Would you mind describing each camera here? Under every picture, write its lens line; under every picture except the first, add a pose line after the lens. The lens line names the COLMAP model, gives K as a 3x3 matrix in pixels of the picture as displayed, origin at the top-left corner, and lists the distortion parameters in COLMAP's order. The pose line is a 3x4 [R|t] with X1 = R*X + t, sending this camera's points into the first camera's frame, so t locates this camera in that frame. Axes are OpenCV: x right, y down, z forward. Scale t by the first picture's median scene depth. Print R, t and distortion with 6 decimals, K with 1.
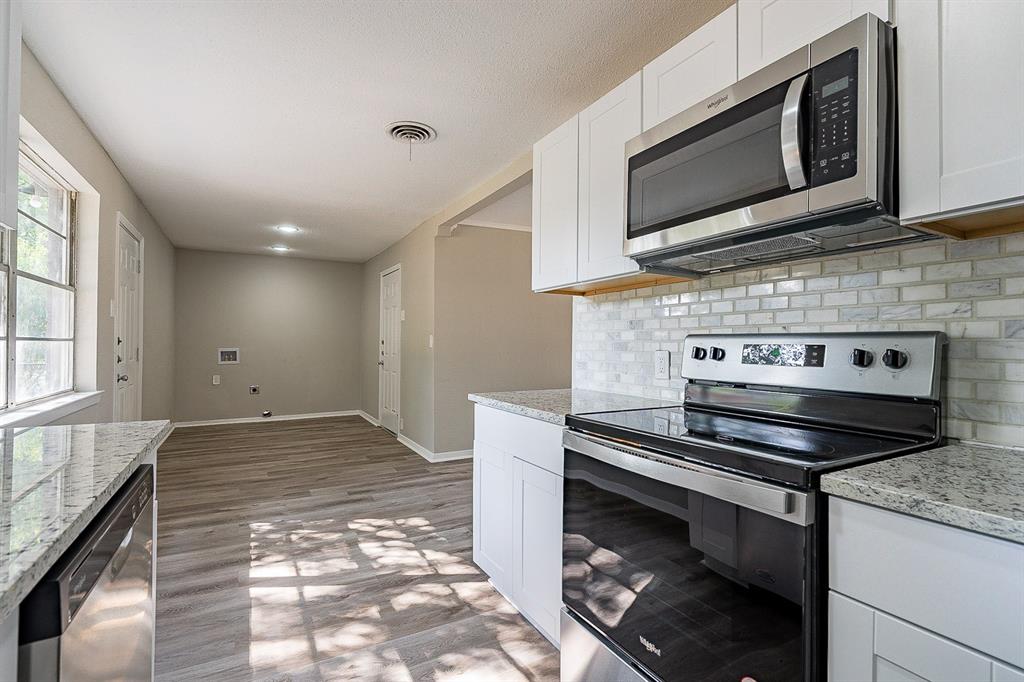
lens RADIAL K [[473.4, 0, 512.0], [0, 473.4, 341.0], [0, 0, 1]] dist [-0.000162, 0.000085]
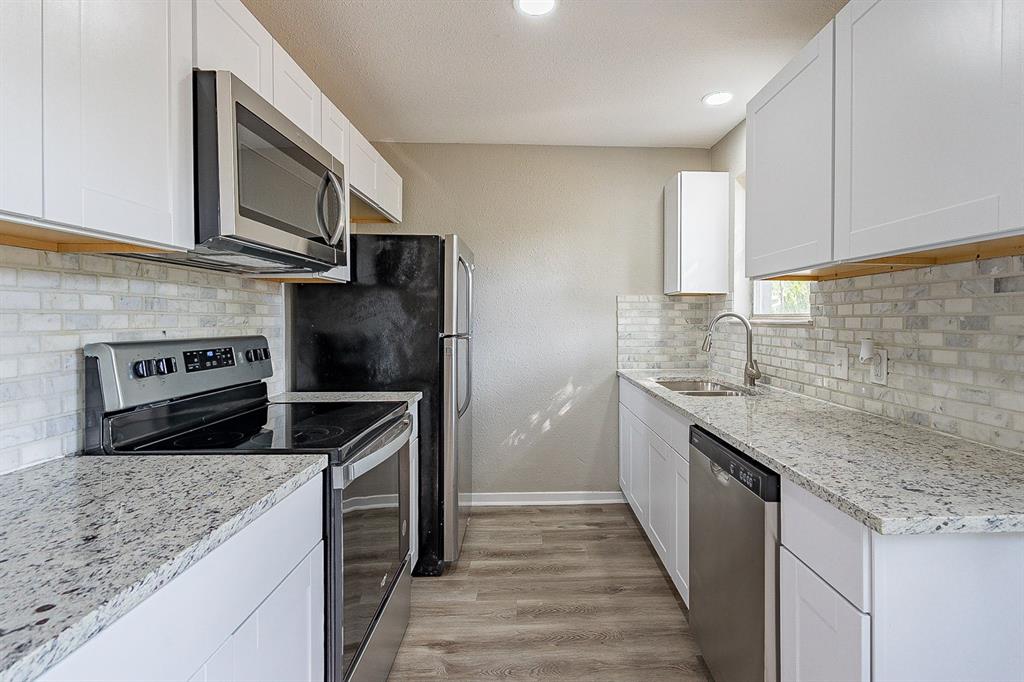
lens RADIAL K [[467.5, 0, 511.9], [0, 467.5, 324.0], [0, 0, 1]] dist [-0.000390, 0.000208]
pose [[-0.857258, -0.014106, 0.514694, -0.229835], [-0.013726, 0.999895, 0.004543, -0.027825], [-0.514704, -0.003170, -0.857362, 0.681973]]
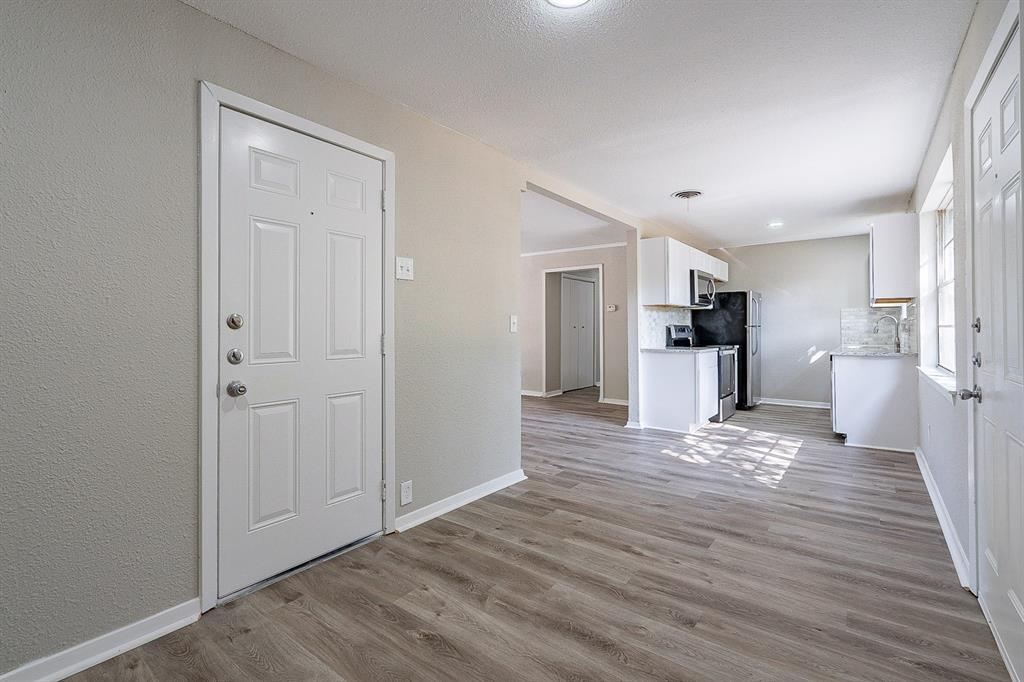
lens RADIAL K [[467.5, 0, 511.9], [0, 467.5, 324.0], [0, 0, 1]] dist [-0.000390, 0.000208]
pose [[-0.399951, 0.002634, 0.916533, -1.194827], [-0.009621, 0.999929, -0.007072, 0.008221], [-0.916486, -0.011646, -0.399897, 1.831693]]
